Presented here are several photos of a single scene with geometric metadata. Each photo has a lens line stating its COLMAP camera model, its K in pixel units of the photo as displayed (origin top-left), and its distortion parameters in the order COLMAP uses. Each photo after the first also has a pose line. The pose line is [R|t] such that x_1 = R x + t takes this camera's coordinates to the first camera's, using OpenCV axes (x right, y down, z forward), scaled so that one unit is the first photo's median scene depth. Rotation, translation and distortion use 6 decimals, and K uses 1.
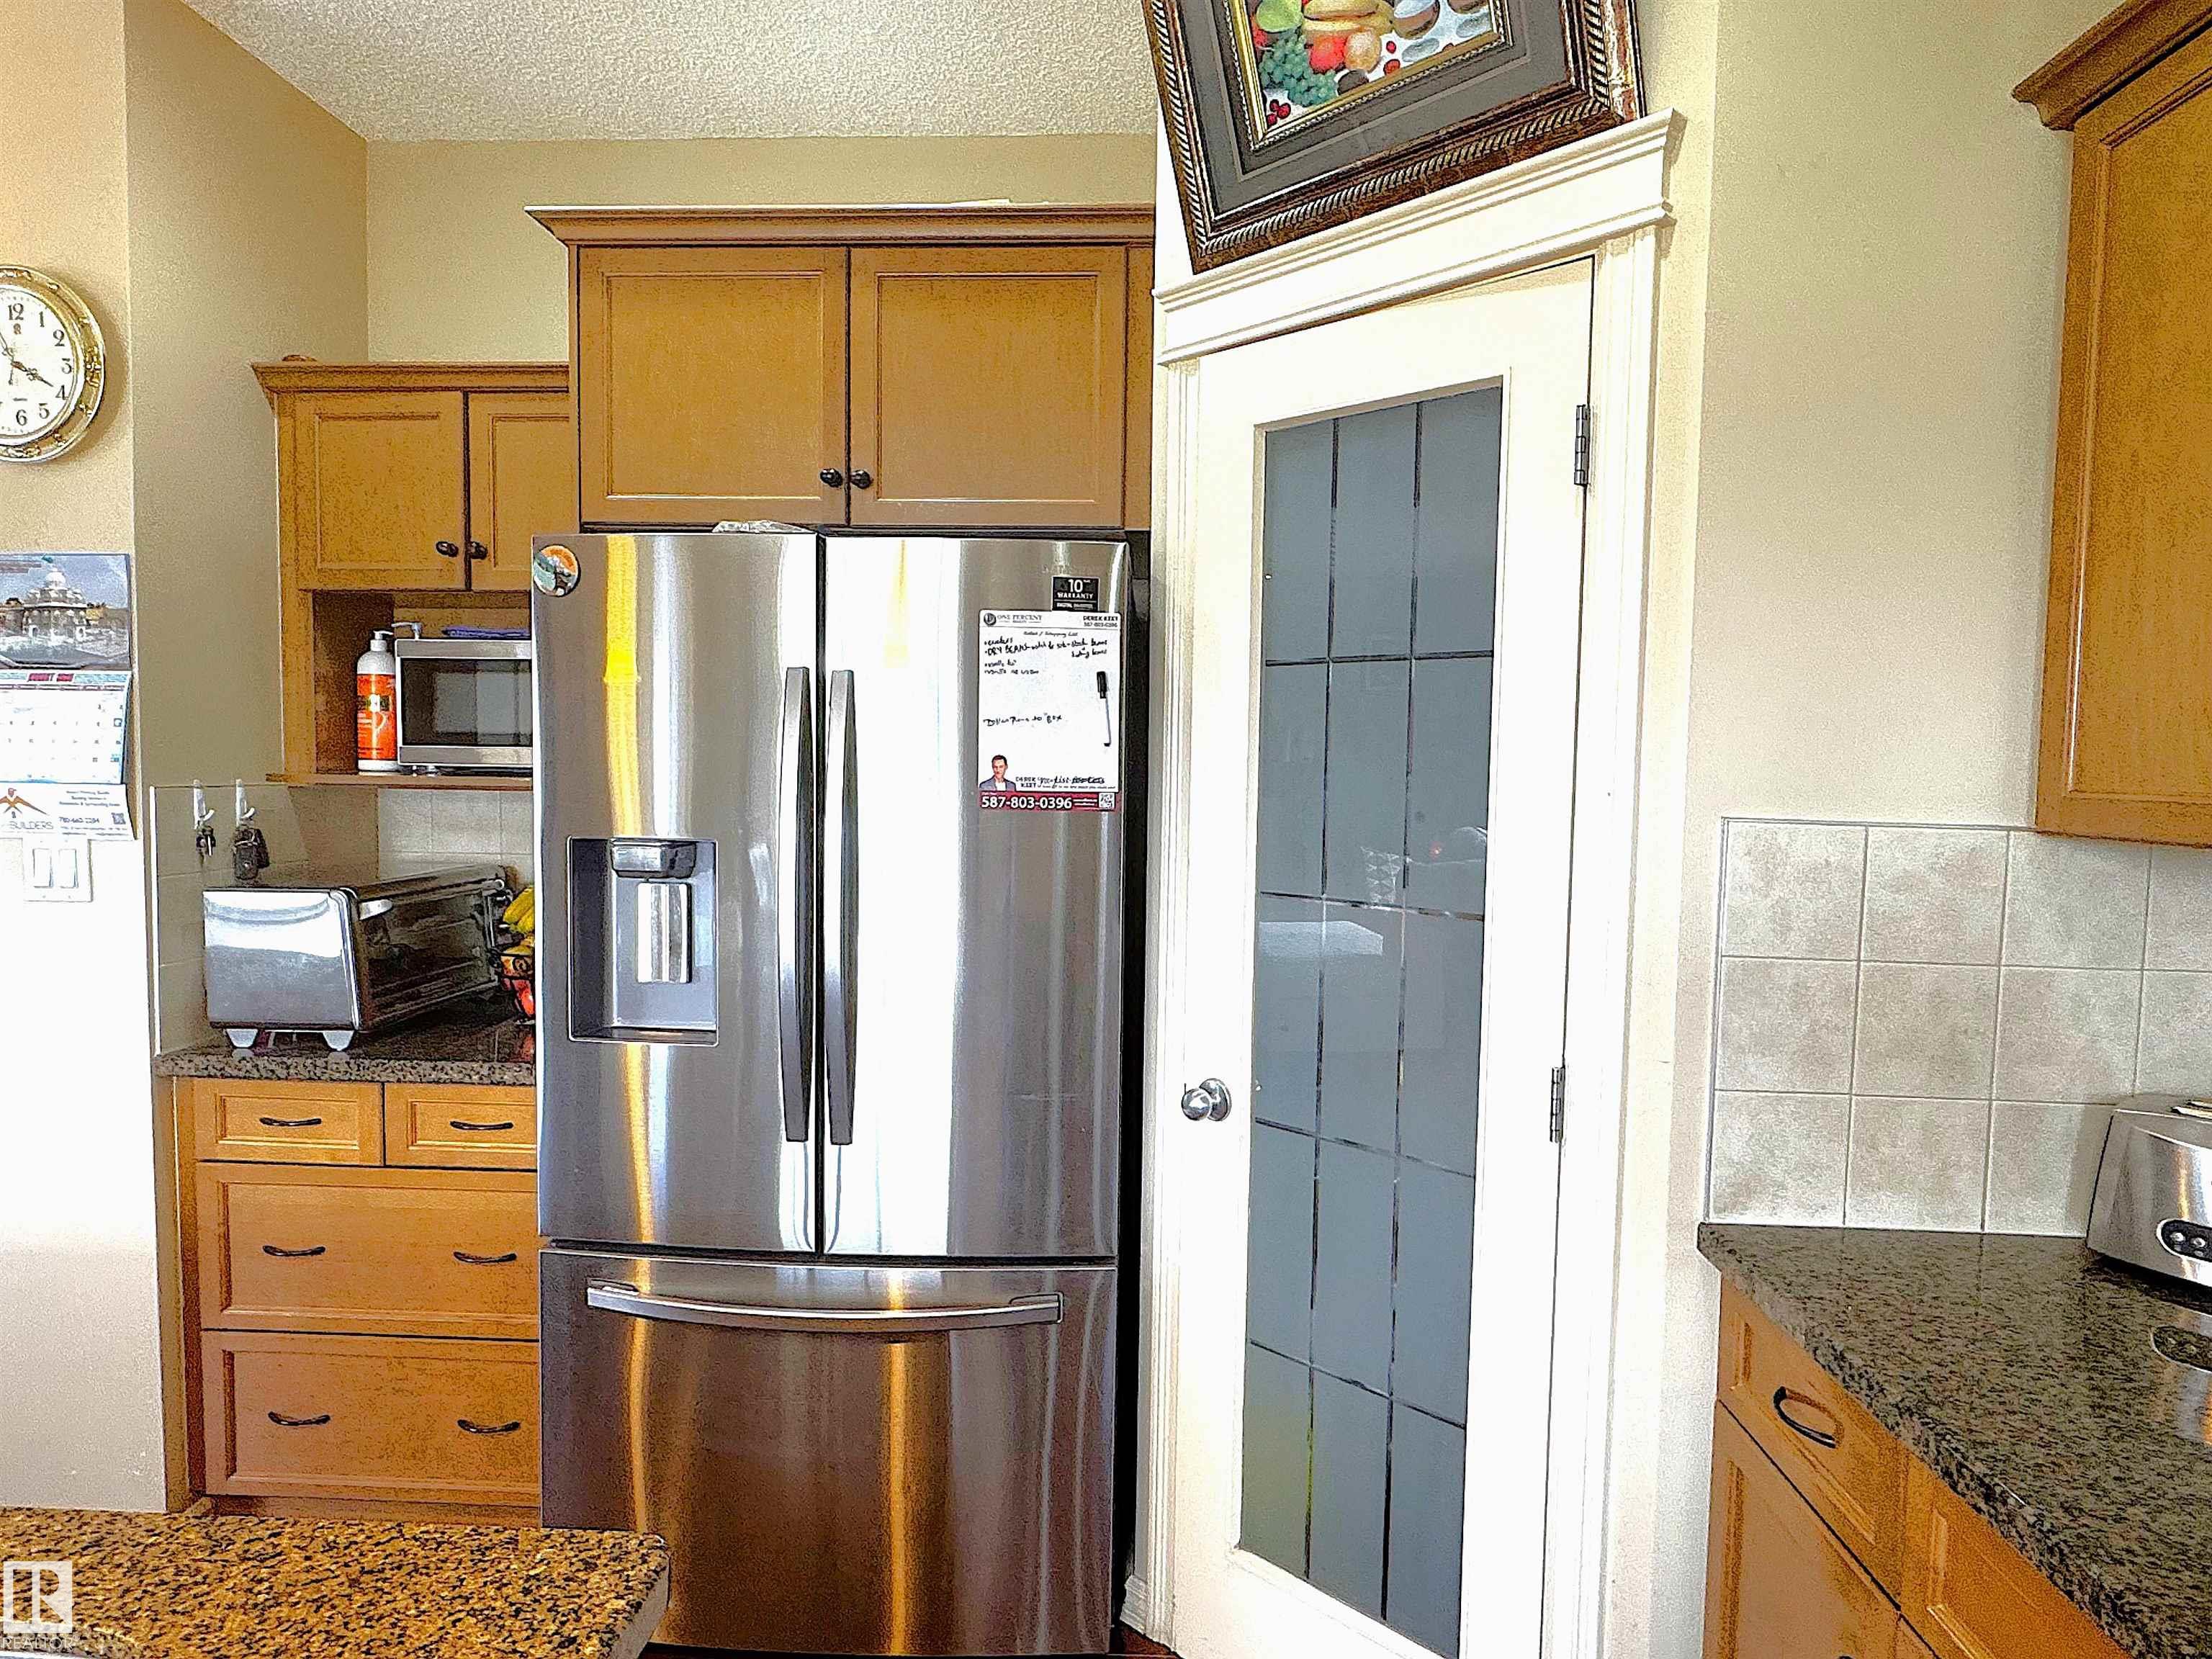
lens RADIAL K [[1345.9, 0, 1098.6], [0, 1345.9, 831.4], [0, 0, 1]] dist [0.001249, -0.000330]
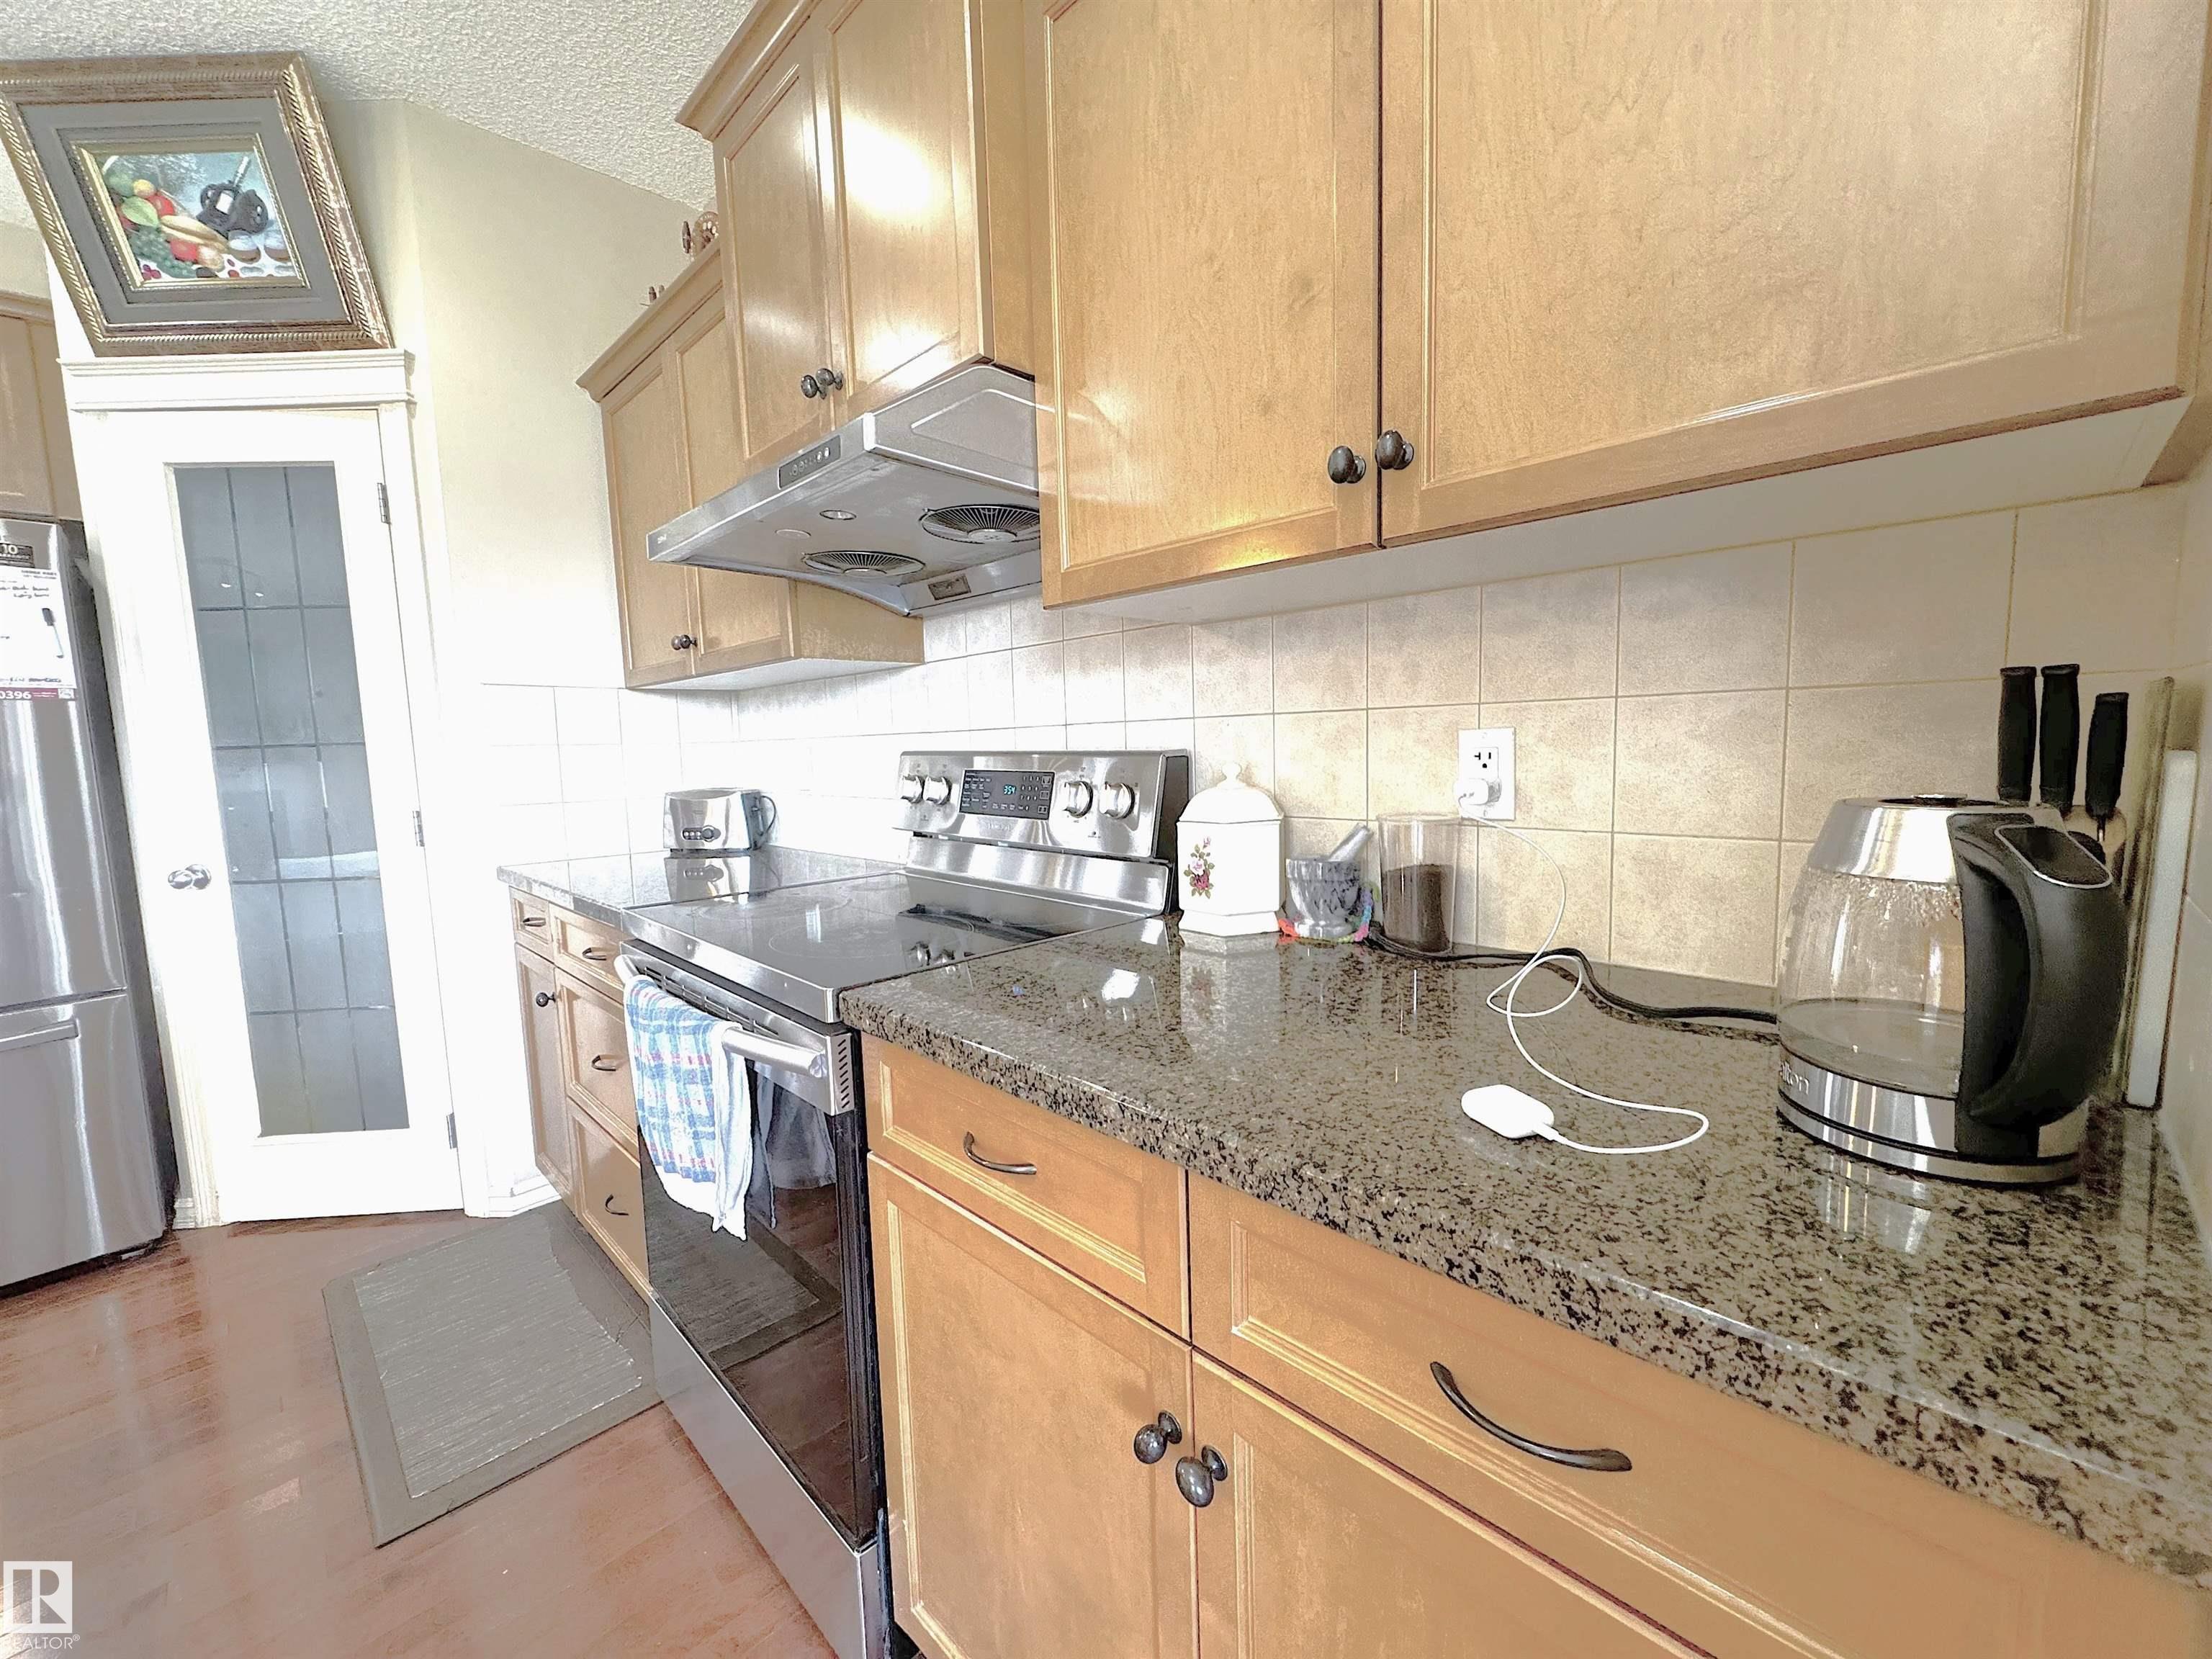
lens RADIAL K [[879.3, 0, 1102.6], [0, 879.3, 838.6], [0, 0, 1]] dist [-0.004071, 0.000529]
pose [[0.658085, -0.111985, 0.744569, 0.023871], [0.088485, 0.993528, 0.071222, 0.188551], [-0.747726, 0.019013, 0.663735, -0.587423]]
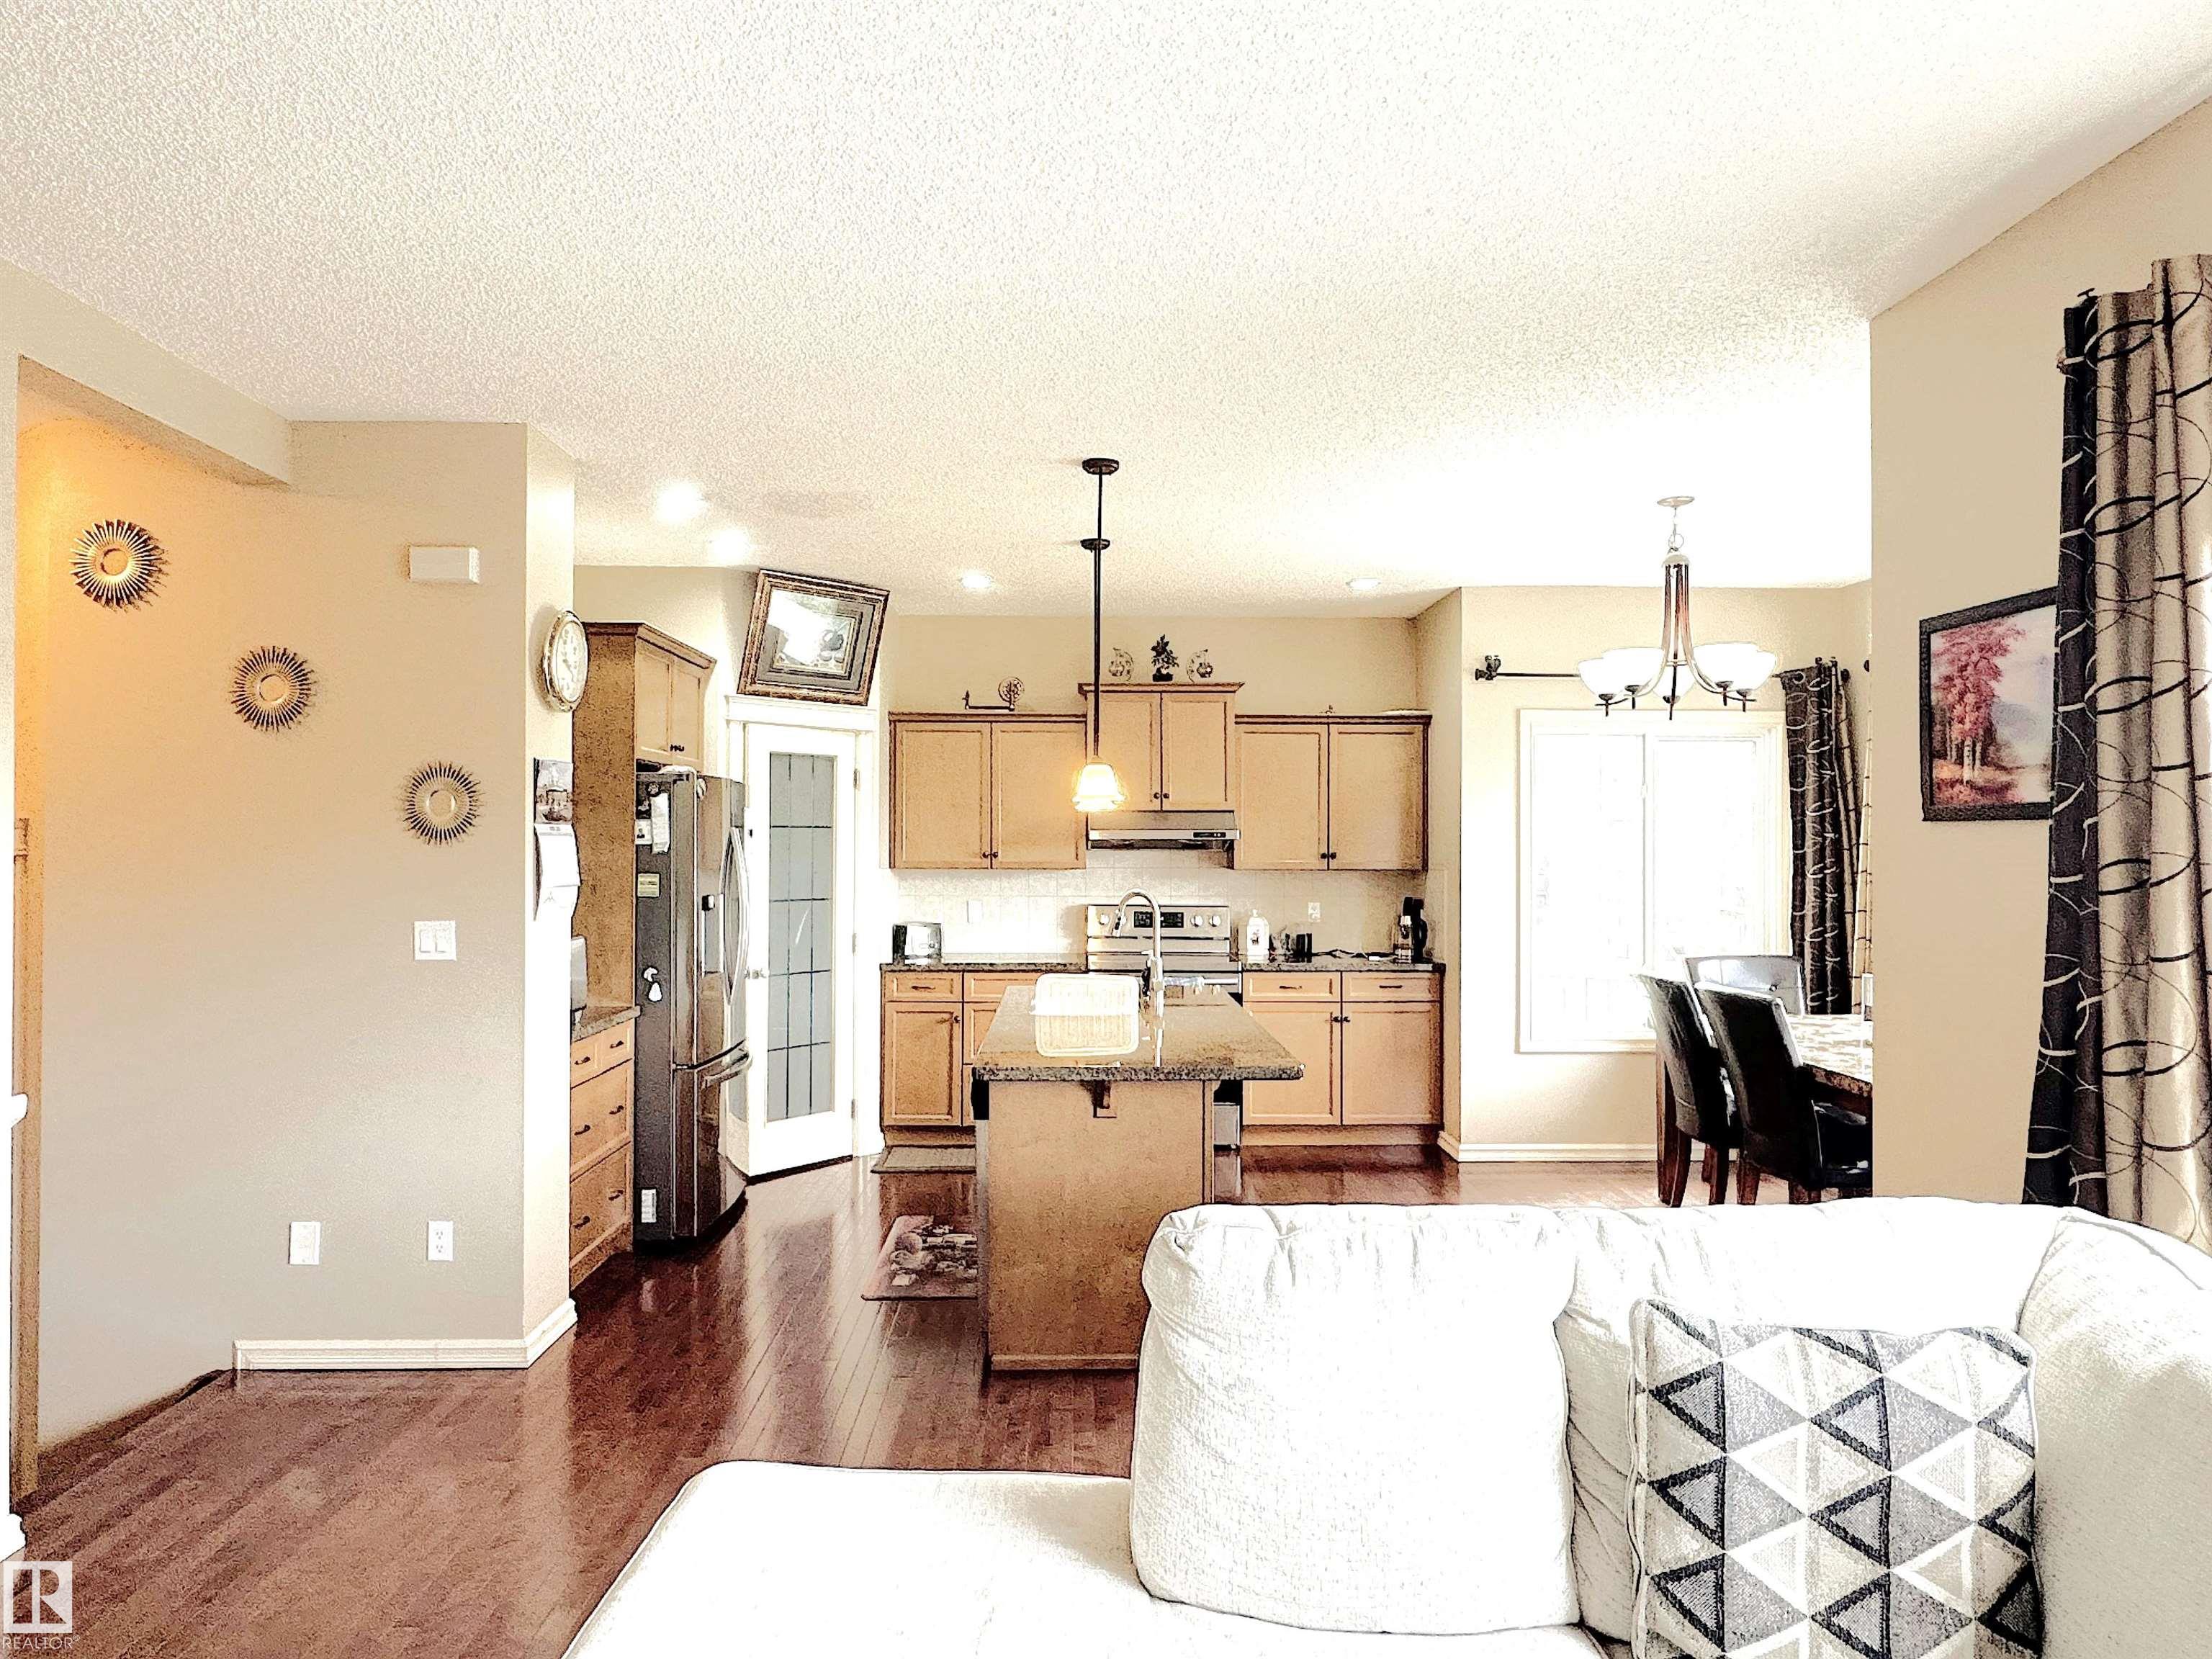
lens RADIAL K [[1345.9, 0, 1103.7], [0, 1345.9, 830.6], [0, 0, 1]] dist [0.001249, -0.000330]
pose [[-0.080922, -0.005004, 0.996708, -3.156120], [0.065502, 0.997799, 0.010328, -0.099971], [-0.994566, 0.066122, -0.080416, 0.497756]]
